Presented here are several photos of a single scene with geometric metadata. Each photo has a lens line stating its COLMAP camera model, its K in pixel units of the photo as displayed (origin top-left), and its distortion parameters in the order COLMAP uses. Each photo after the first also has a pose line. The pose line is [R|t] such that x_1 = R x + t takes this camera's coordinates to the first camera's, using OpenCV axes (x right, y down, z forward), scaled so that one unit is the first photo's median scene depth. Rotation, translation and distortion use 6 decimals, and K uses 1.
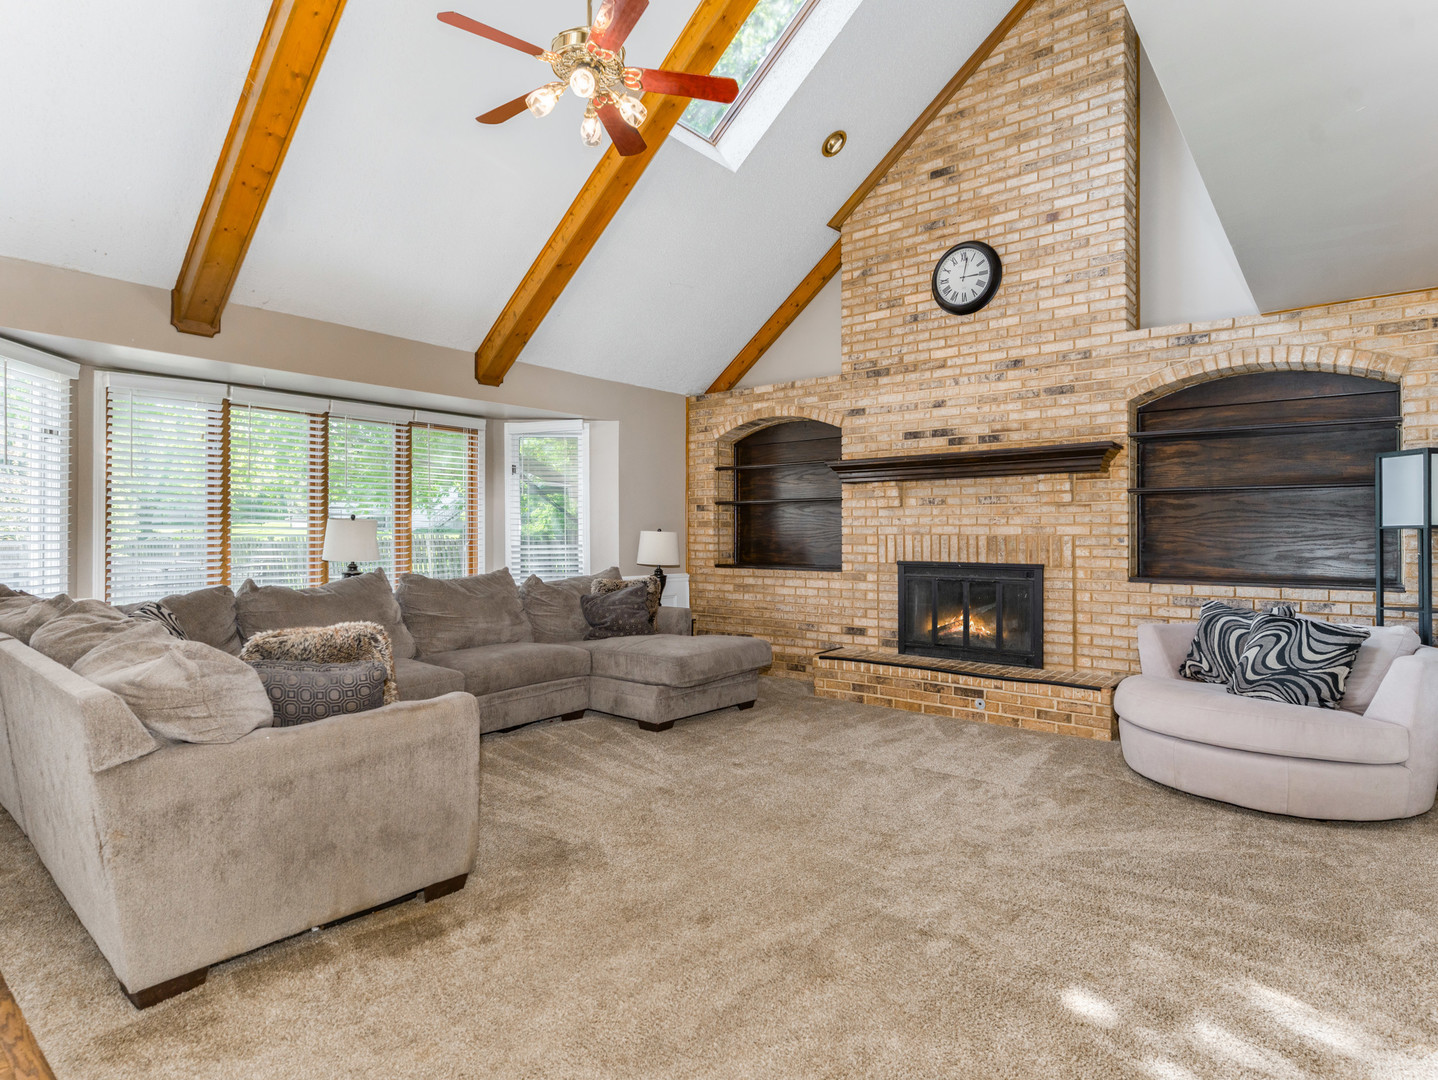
lens RADIAL K [[773.2, 0, 718.8], [0, 773.2, 532.2], [0, 0, 1]] dist [-0.003443, 0.001743]
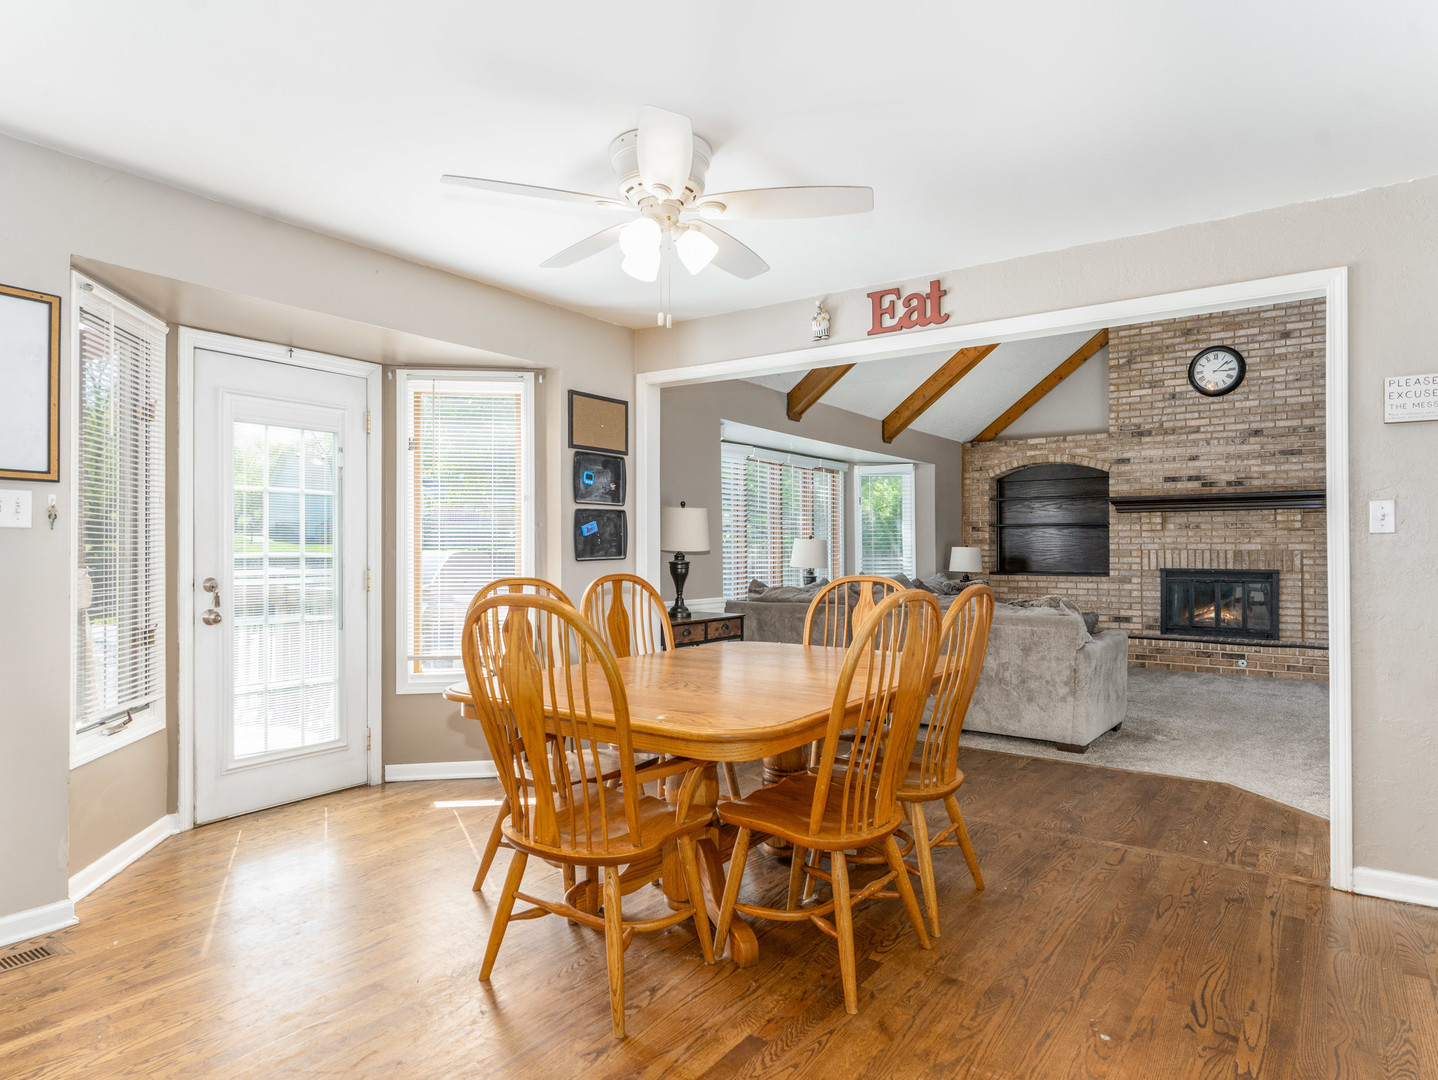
lens RADIAL K [[842.6, 0, 719.9], [0, 842.6, 547.7], [0, 0, 1]] dist [-0.001349, 0.000180]
pose [[0.998321, -0.000294, 0.057918, -0.676992], [0.000155, 0.999997, 0.002399, -0.004477], [-0.057918, -0.002386, 0.998318, -0.499685]]
